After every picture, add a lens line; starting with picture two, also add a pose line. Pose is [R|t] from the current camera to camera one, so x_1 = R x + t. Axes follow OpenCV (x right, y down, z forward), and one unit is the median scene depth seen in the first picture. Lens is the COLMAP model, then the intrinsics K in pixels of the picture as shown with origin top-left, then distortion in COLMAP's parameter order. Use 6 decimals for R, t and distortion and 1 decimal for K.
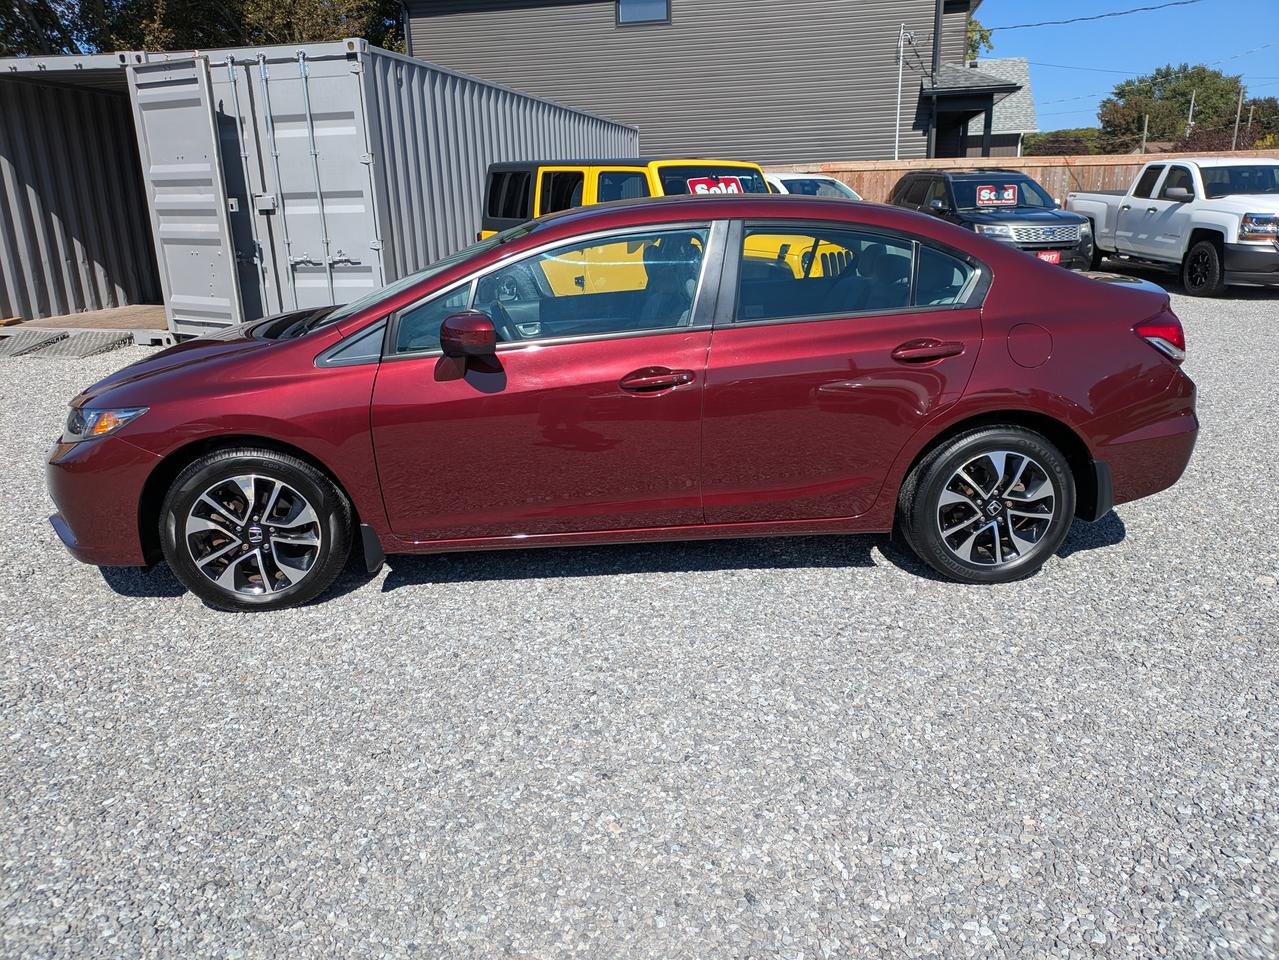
lens RADIAL K [[949.7, 0, 637.1], [0, 949.7, 500.1], [0, 0, 1]] dist [0.027184, -0.004694]
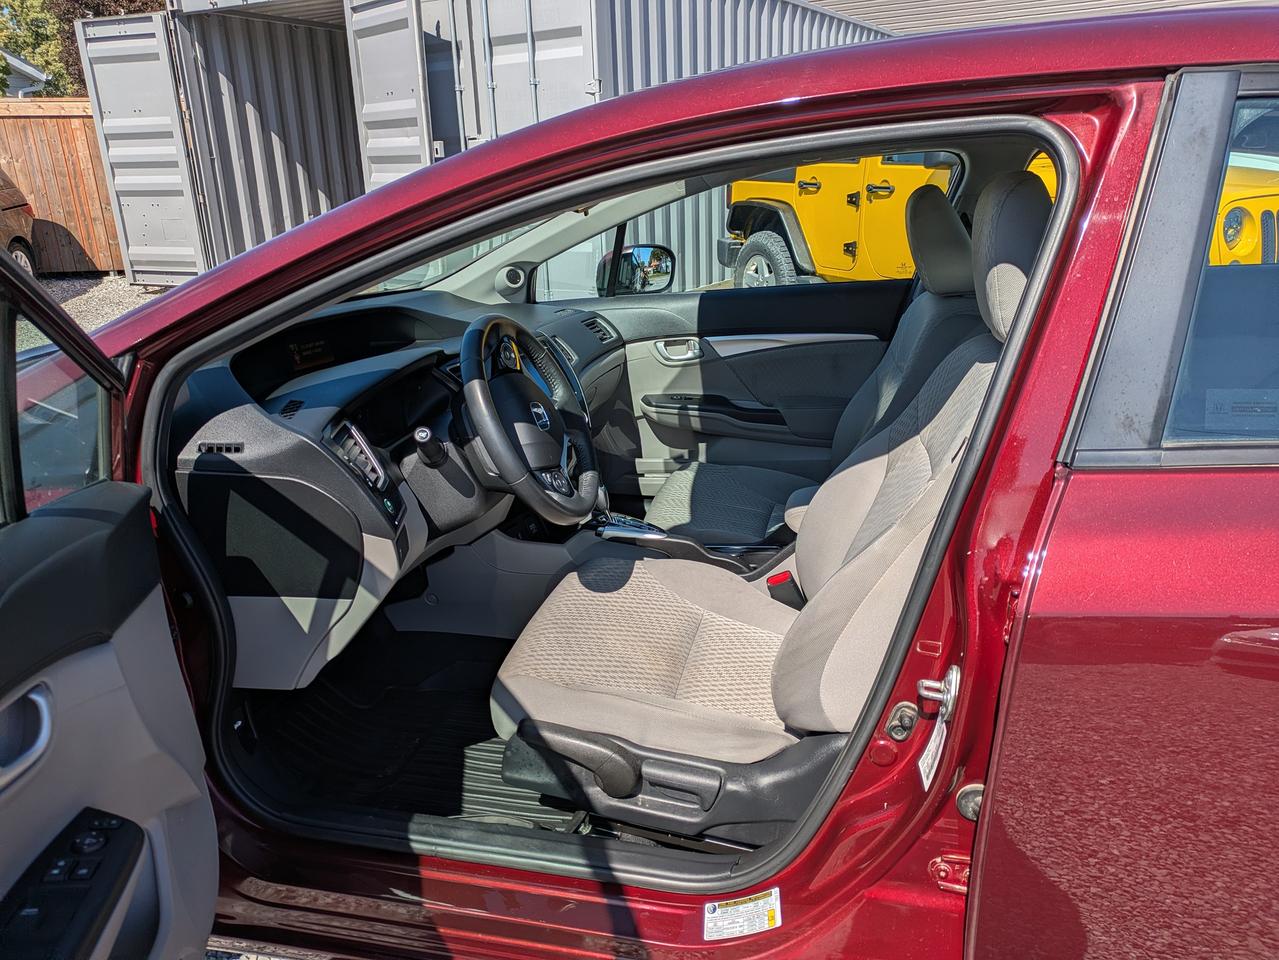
lens RADIAL K [[949.7, 0, 637.1], [0, 949.7, 500.1], [0, 0, 1]] dist [0.027184, -0.004694]
pose [[0.951718, 0.100843, -0.289938, 0.014235], [-0.089626, 0.994630, 0.051745, -0.062810], [0.293599, -0.023261, 0.955646, 0.249335]]
